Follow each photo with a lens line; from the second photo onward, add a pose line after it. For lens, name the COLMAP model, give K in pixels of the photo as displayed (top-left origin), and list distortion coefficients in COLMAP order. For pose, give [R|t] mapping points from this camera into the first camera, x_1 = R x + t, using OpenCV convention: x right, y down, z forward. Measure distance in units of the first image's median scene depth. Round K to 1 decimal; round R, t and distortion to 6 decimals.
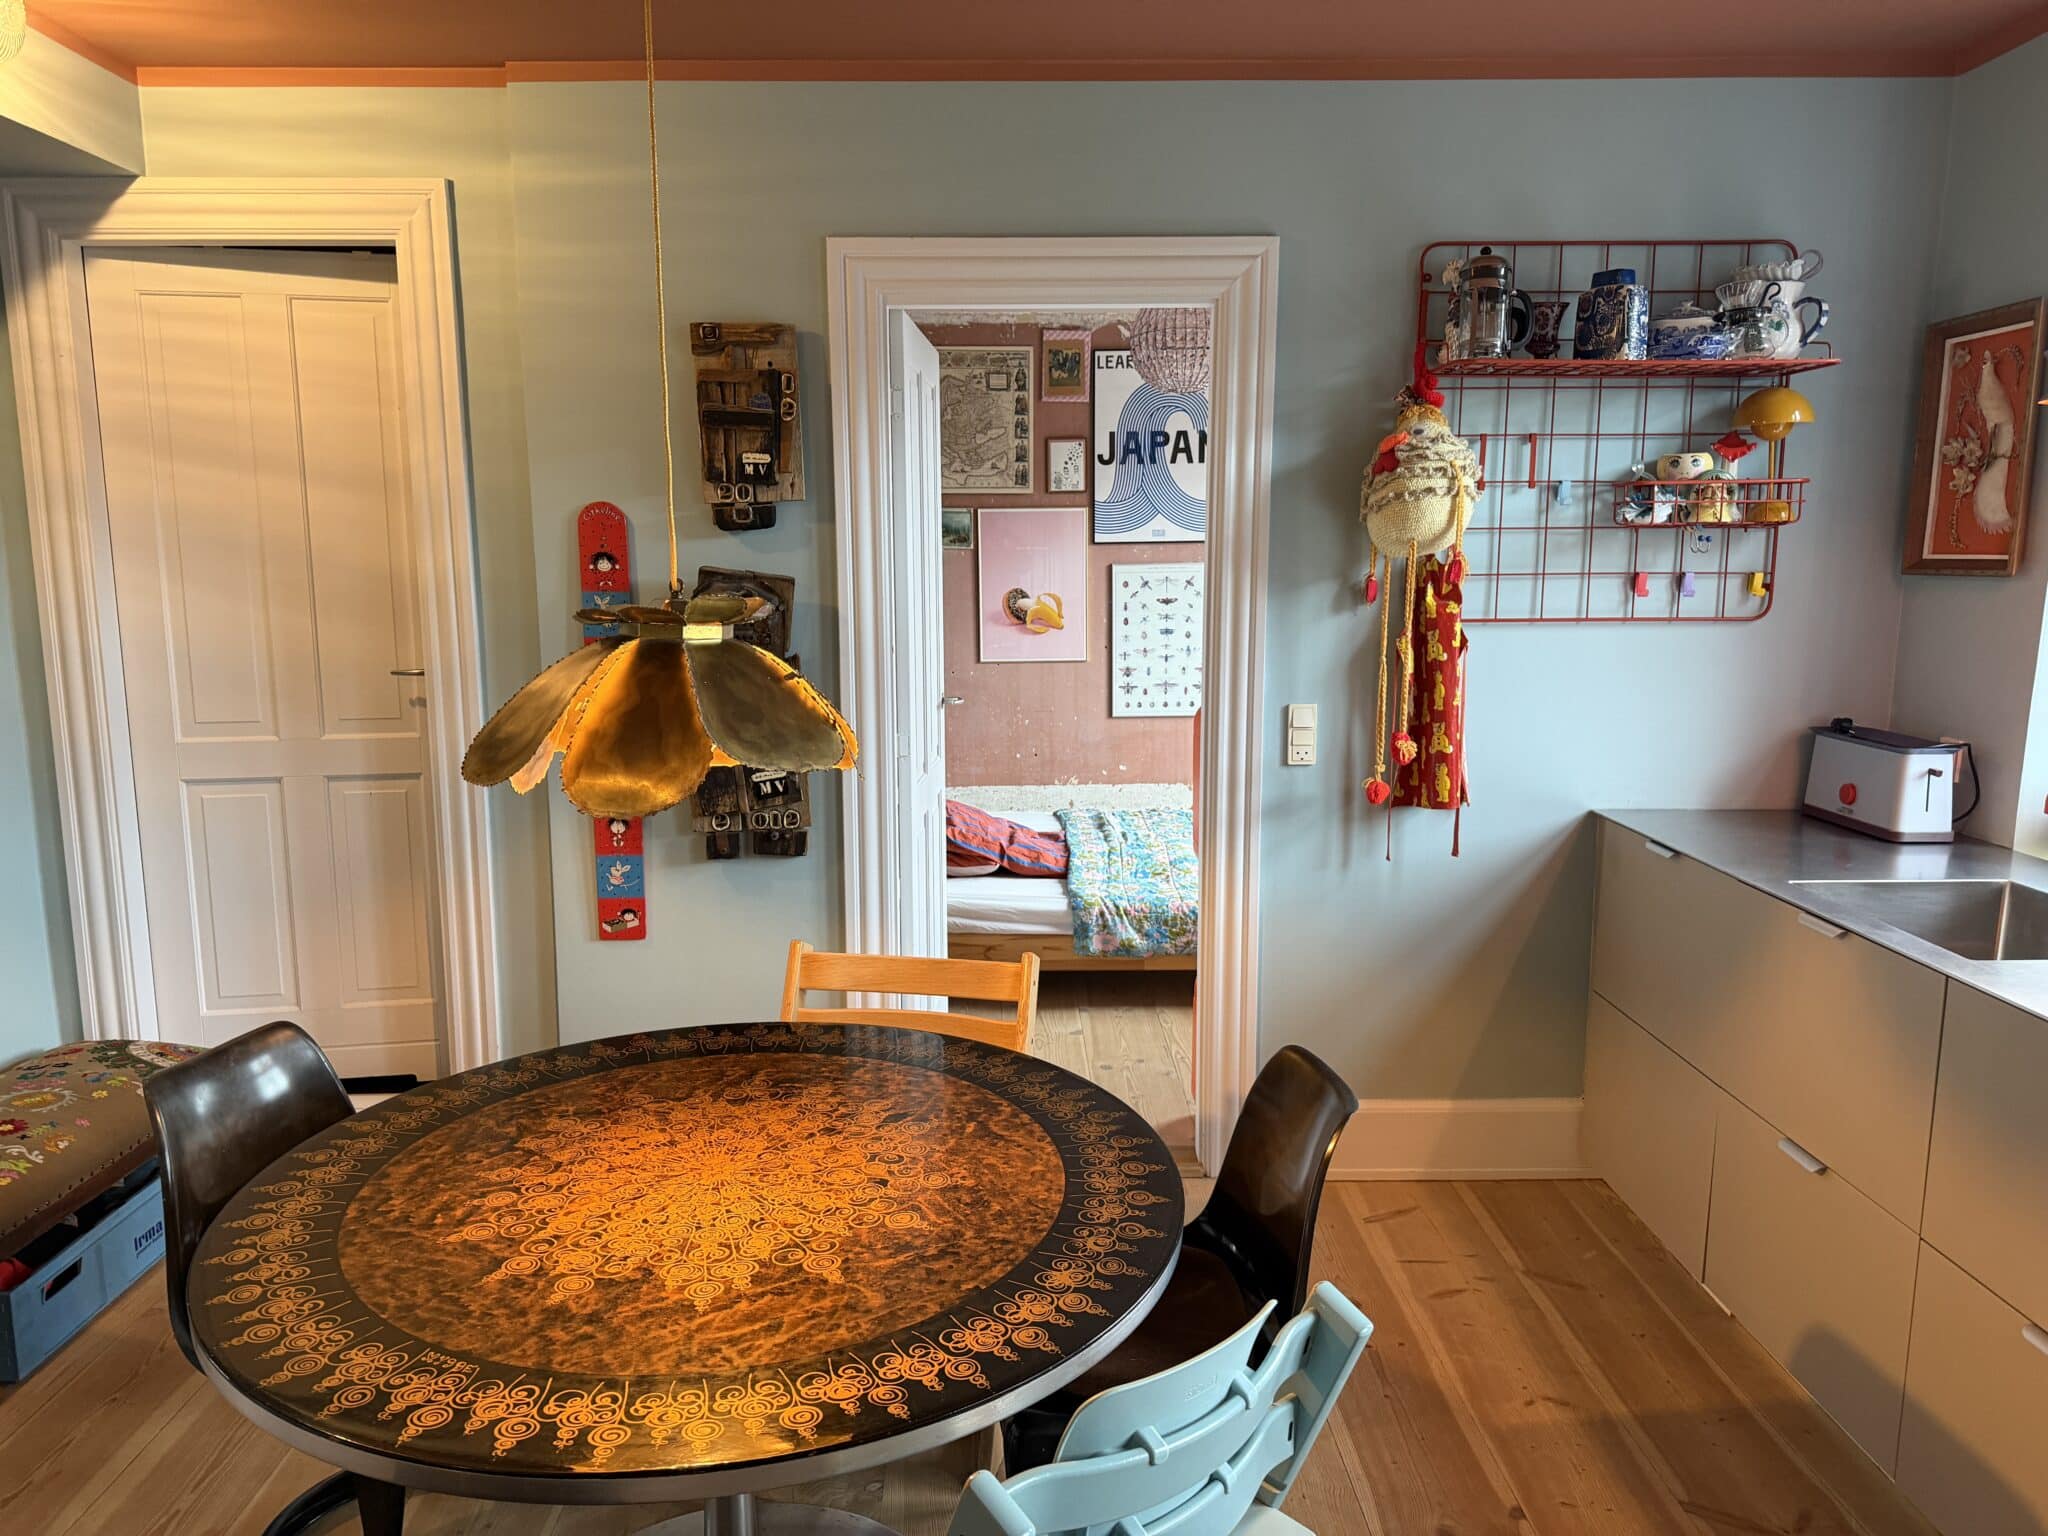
lens RADIAL K [[1435.8, 0, 1005.9], [0, 1435.8, 768.8], [0, 0, 1]] dist [0.091493, -0.126662]
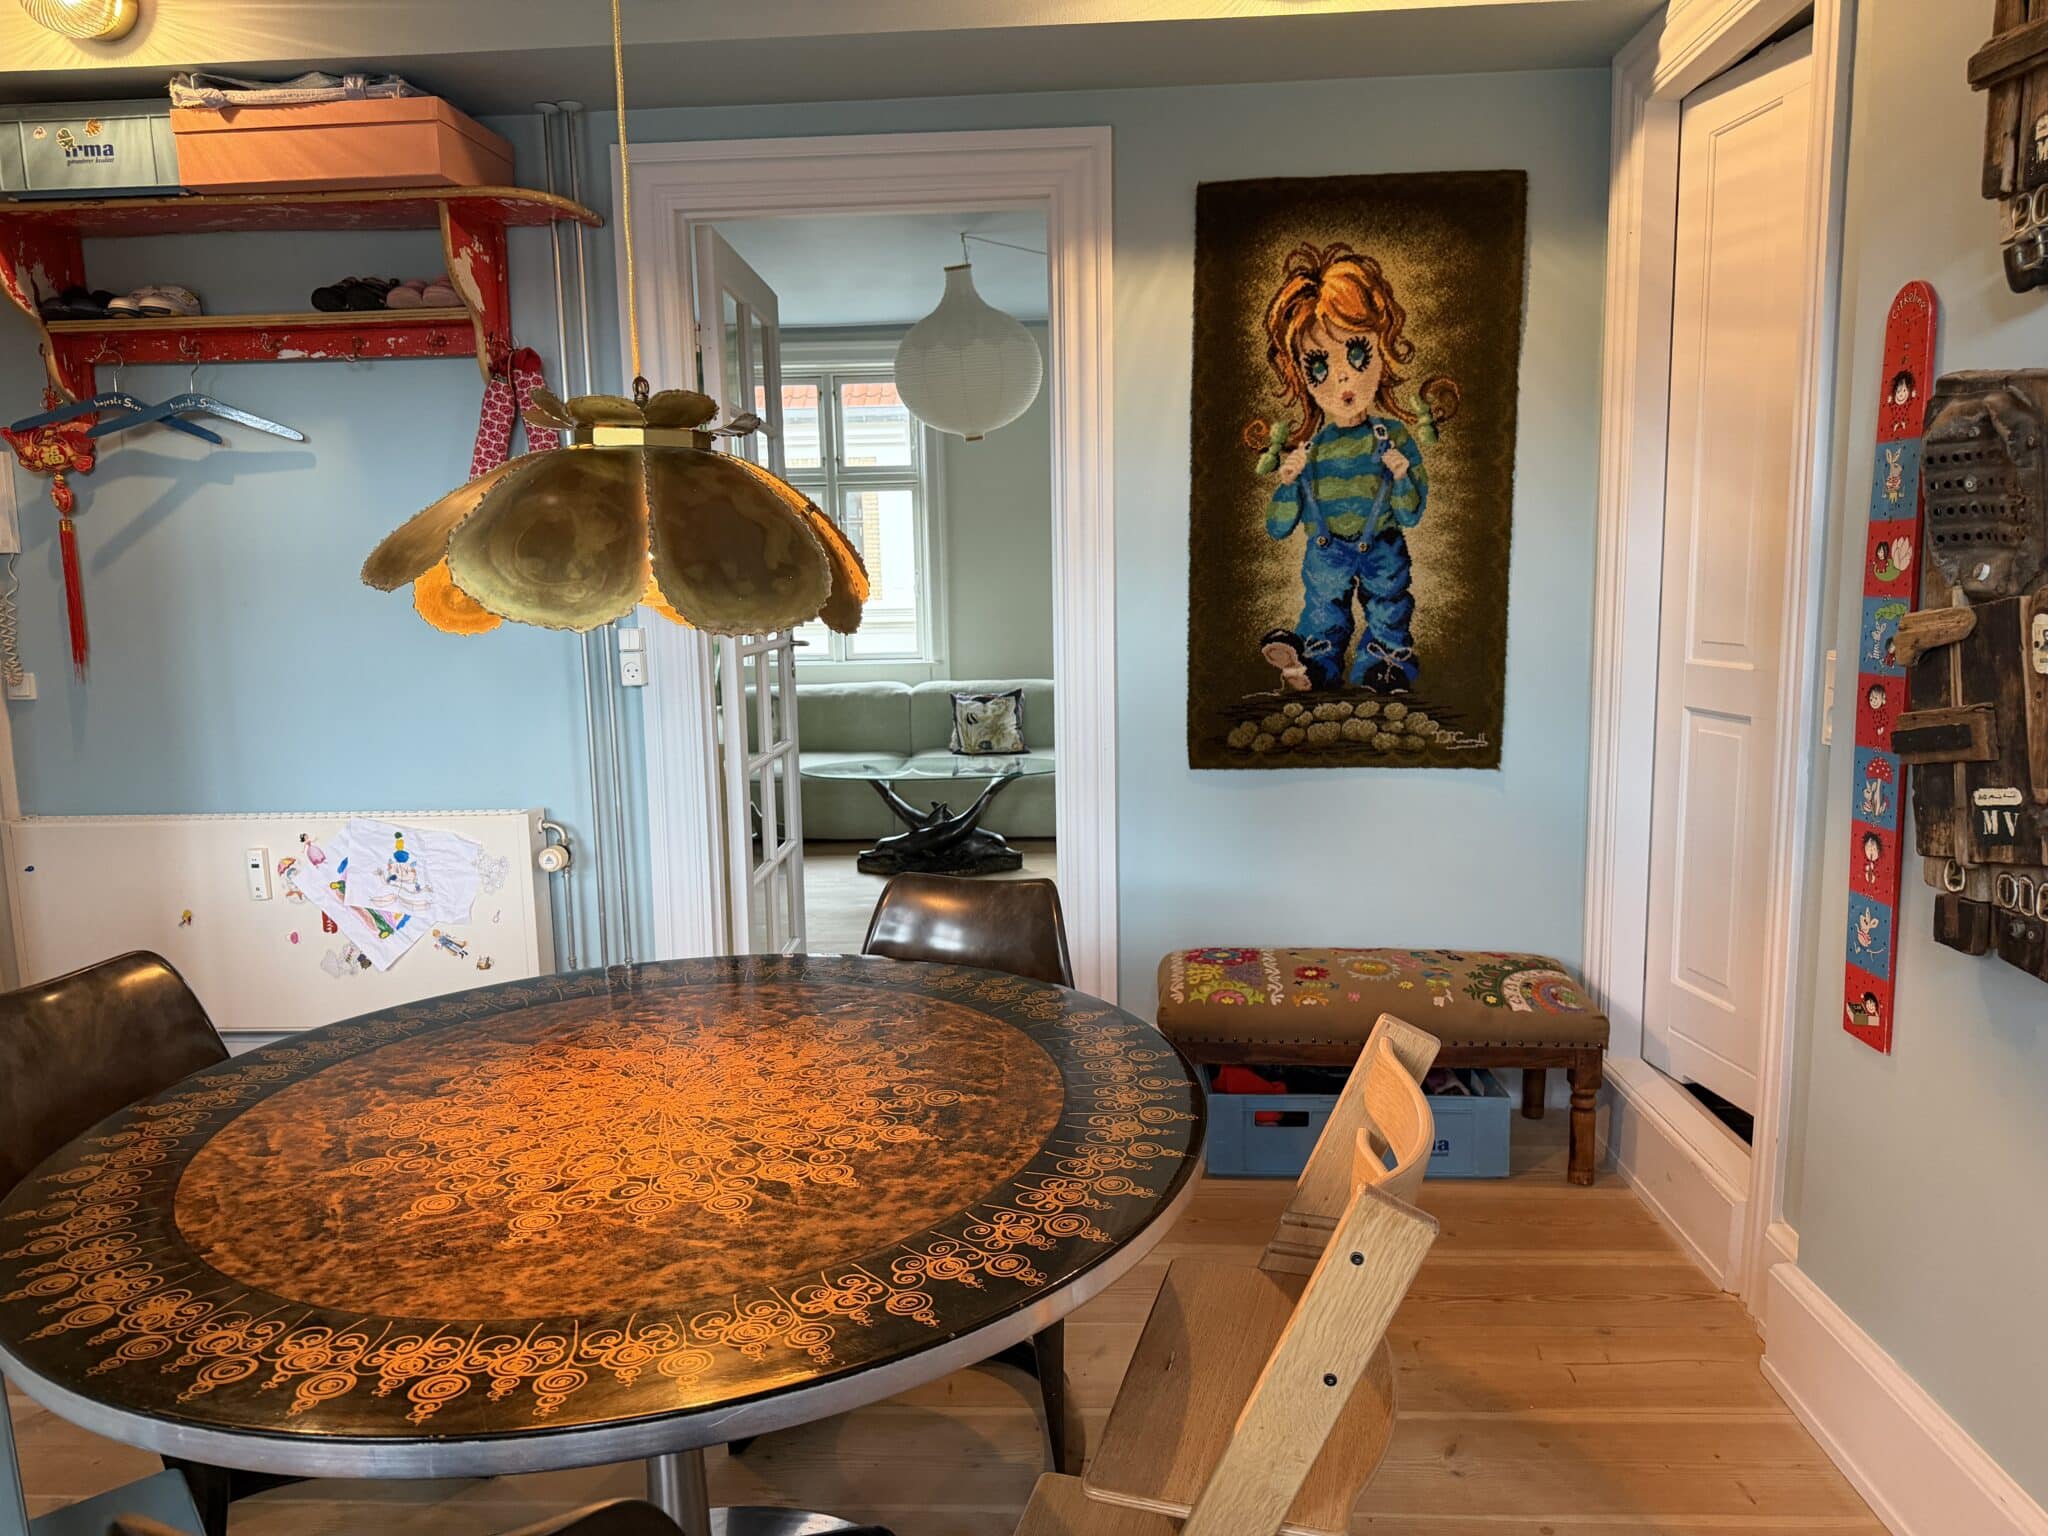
lens RADIAL K [[1452.7, 0, 1052.3], [0, 1452.7, 770.8], [0, 0, 1]] dist [0.071890, -0.110341]
pose [[-0.055692, 0.139317, -0.988681, 0.350155], [-0.134806, 0.980101, 0.145701, -0.034366], [0.989306, 0.141394, -0.035803, 0.728632]]
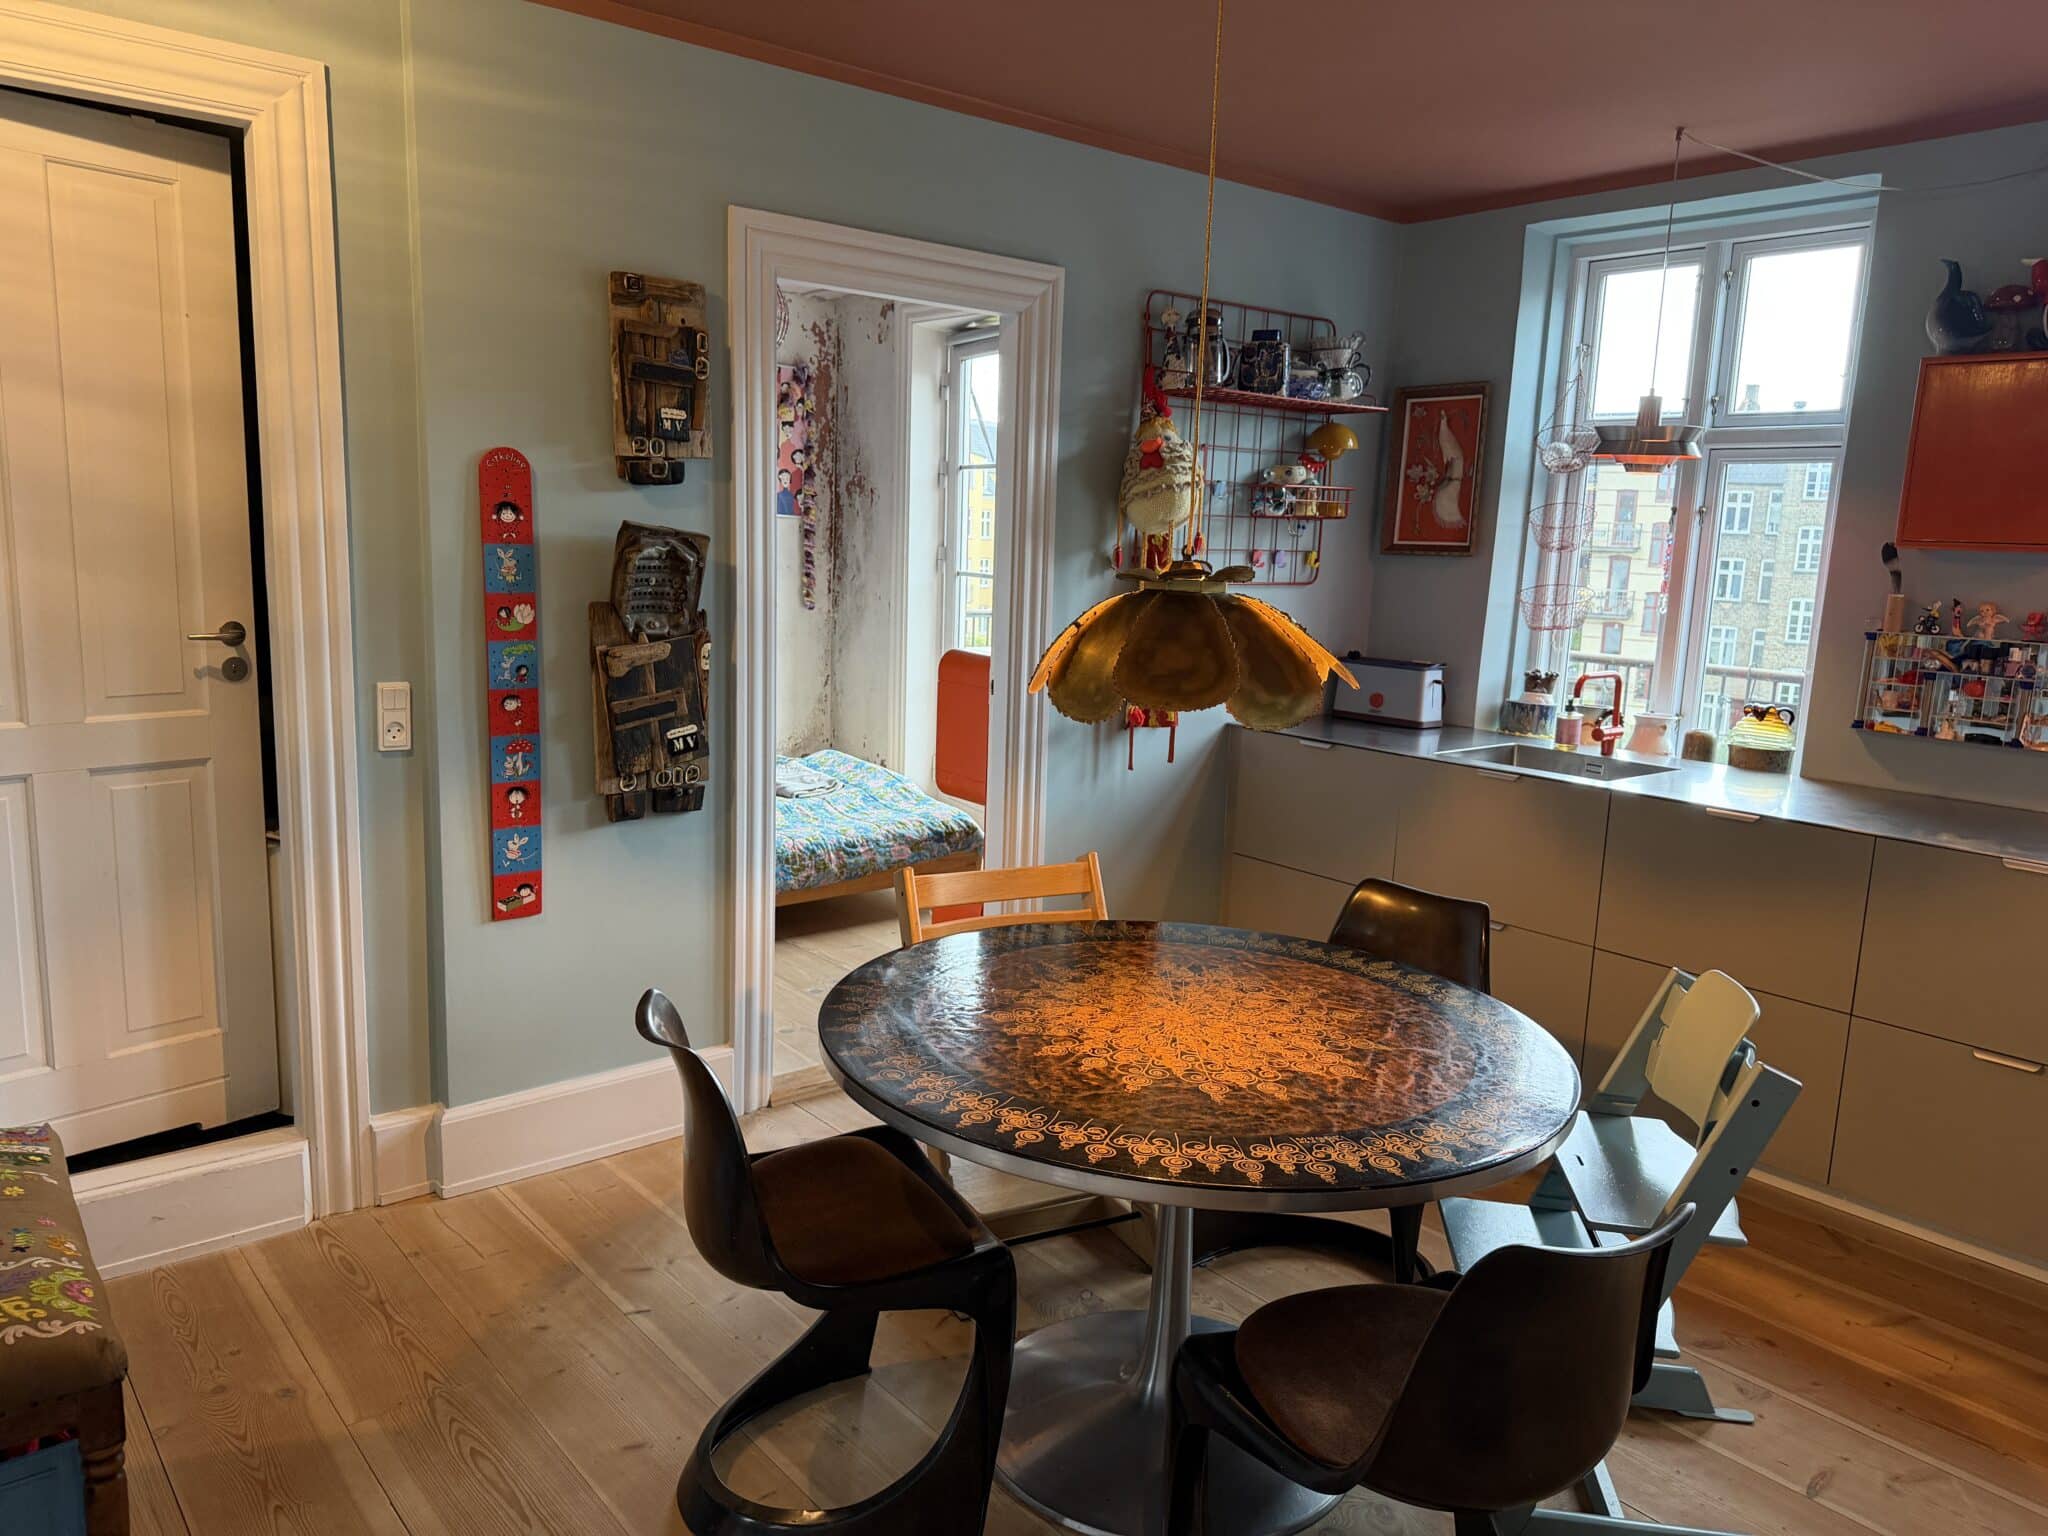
lens RADIAL K [[1435.8, 0, 1005.9], [0, 1435.8, 768.8], [0, 0, 1]] dist [0.091493, -0.126662]
pose [[0.780581, -0.073389, 0.620732, -0.637620], [0.060671, 0.997290, 0.041614, 0.002362], [-0.622104, 0.005177, 0.782918, 0.072419]]
